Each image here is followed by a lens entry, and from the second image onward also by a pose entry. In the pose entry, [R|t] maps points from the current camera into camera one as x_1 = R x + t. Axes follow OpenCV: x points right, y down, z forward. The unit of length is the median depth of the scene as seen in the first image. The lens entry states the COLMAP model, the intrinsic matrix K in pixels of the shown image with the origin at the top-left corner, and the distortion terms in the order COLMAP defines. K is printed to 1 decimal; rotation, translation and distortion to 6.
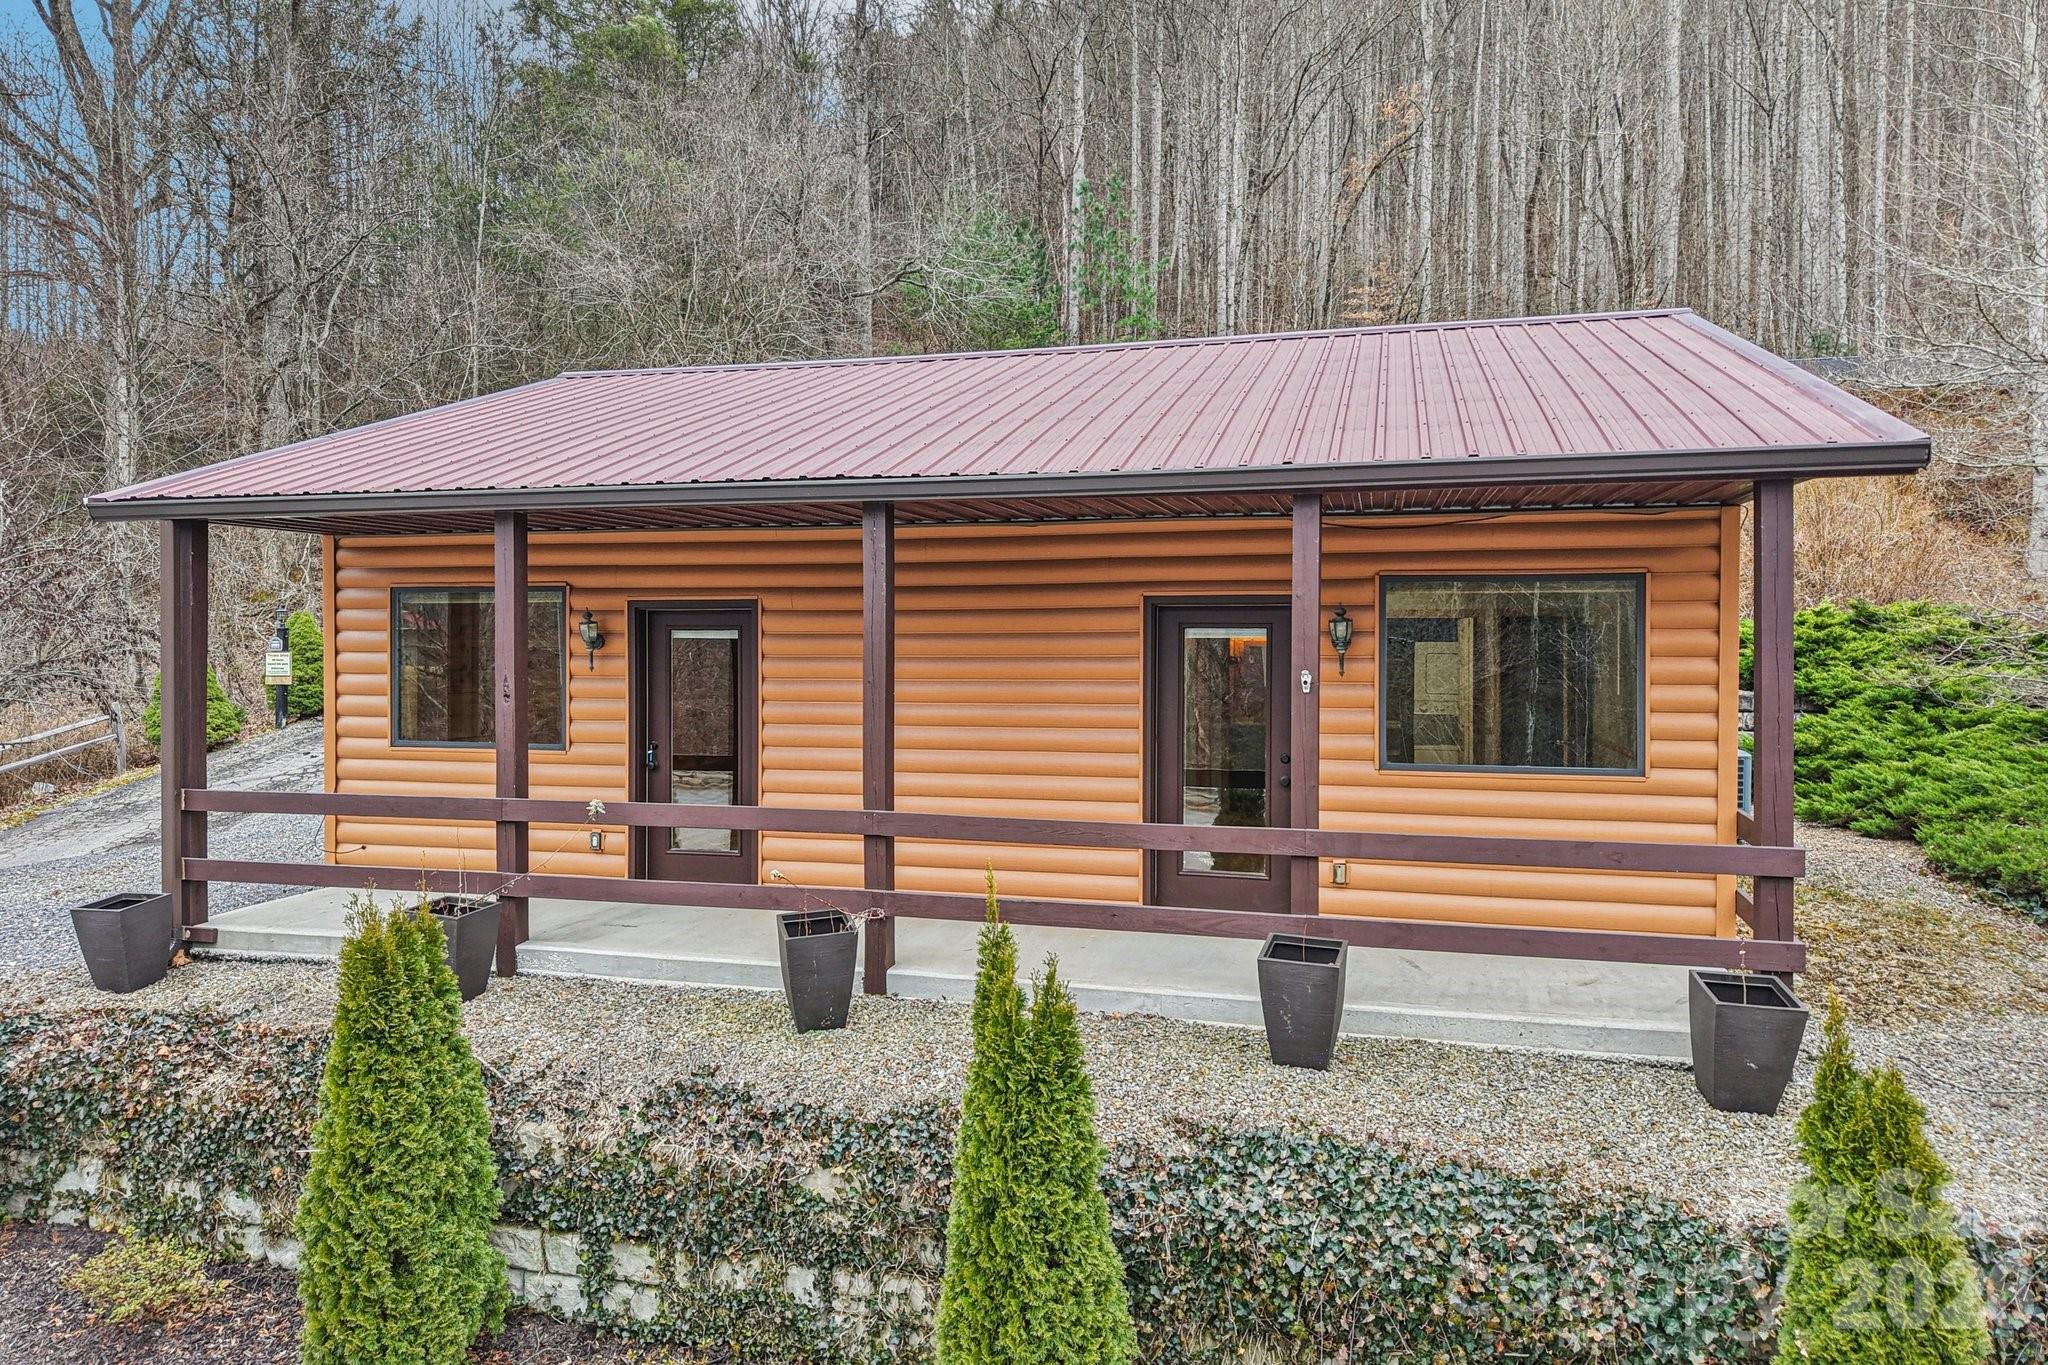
lens RADIAL K [[1473.0, 0, 1002.5], [0, 1473.0, 689.1], [0, 0, 1]] dist [-0.005417, 0.000843]
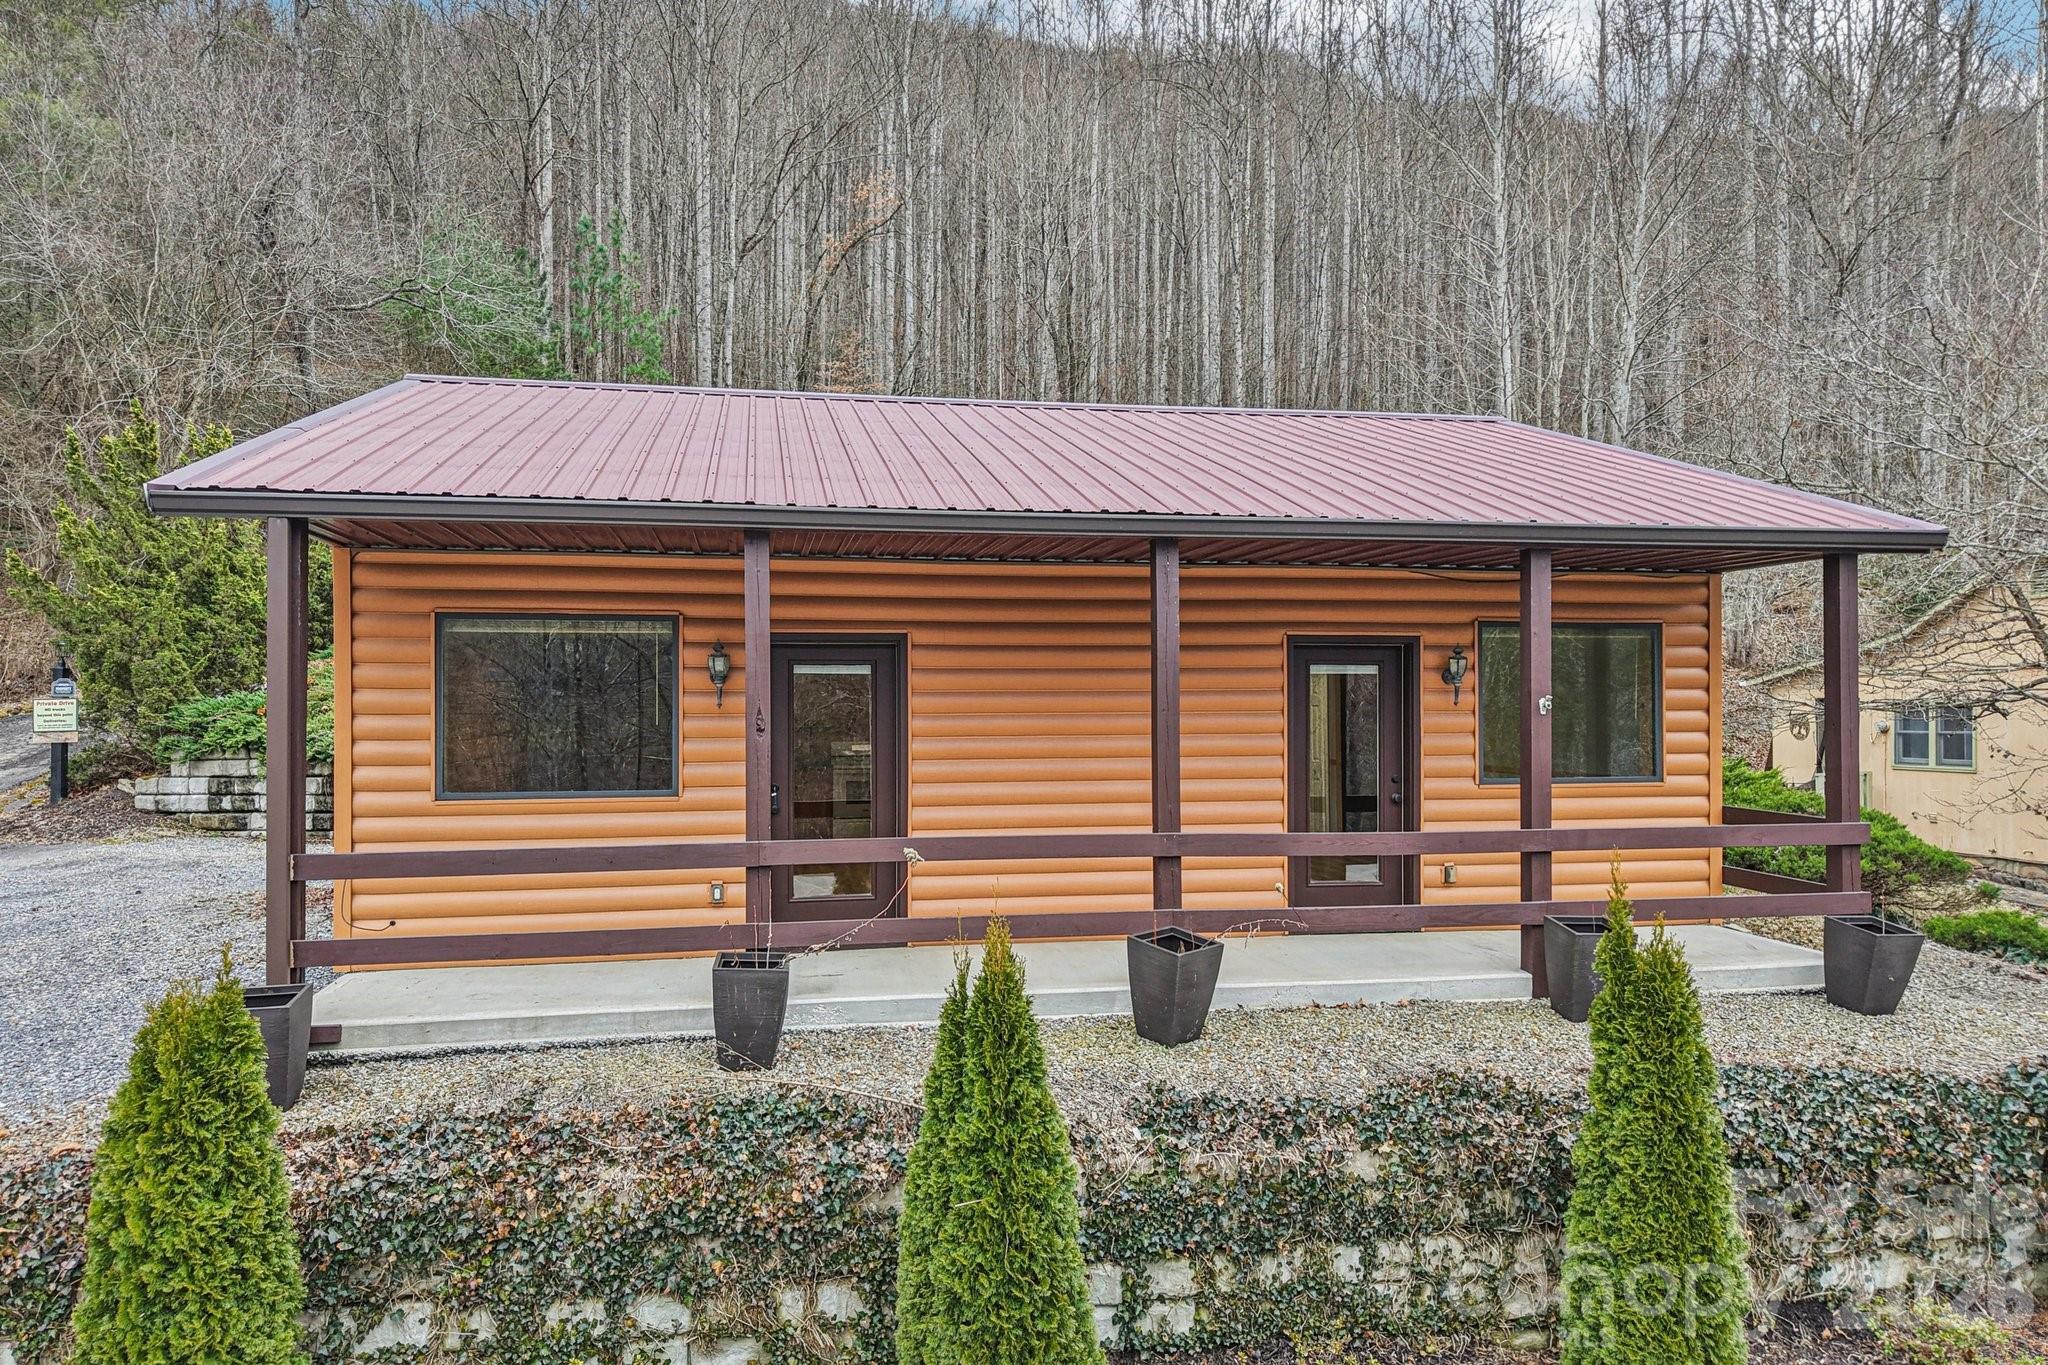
lens RADIAL K [[1400.4, 0, 1023.0], [0, 1400.4, 713.6], [0, 0, 1]] dist [0.004563, -0.003751]
pose [[0.890313, -0.009891, 0.455242, -0.579077], [0.012364, 0.999921, -0.002454, -0.003893], [-0.455182, 0.007813, 0.890364, 0.124138]]
